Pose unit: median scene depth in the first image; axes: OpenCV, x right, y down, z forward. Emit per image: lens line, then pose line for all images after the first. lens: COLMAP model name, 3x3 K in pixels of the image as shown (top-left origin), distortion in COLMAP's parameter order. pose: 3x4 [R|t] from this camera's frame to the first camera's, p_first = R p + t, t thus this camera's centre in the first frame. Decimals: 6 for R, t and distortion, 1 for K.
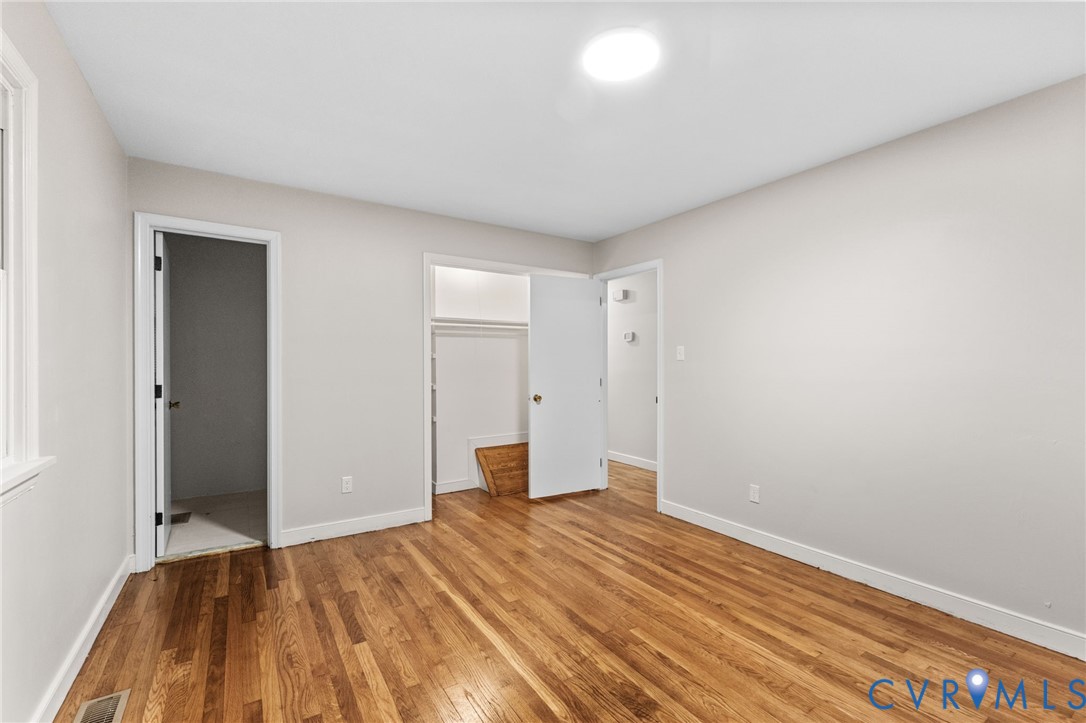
lens RADIAL K [[463.7, 0, 545.4], [0, 463.7, 356.9], [0, 0, 1]] dist [-0.000381, -0.000402]
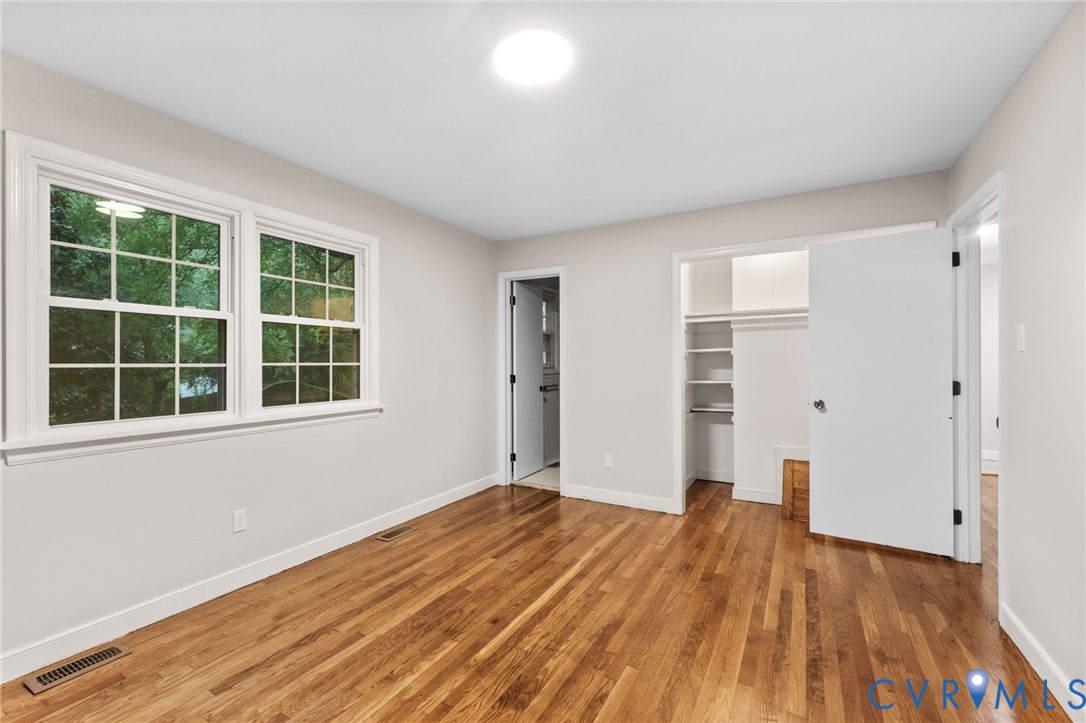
lens RADIAL K [[463.7, 0, 545.4], [0, 463.7, 356.9], [0, 0, 1]] dist [-0.000381, -0.000402]
pose [[0.460640, -0.013995, -0.887477, 0.652819], [0.018683, 0.999807, -0.006069, 0.008145], [0.887390, -0.013785, 0.460813, 0.343258]]
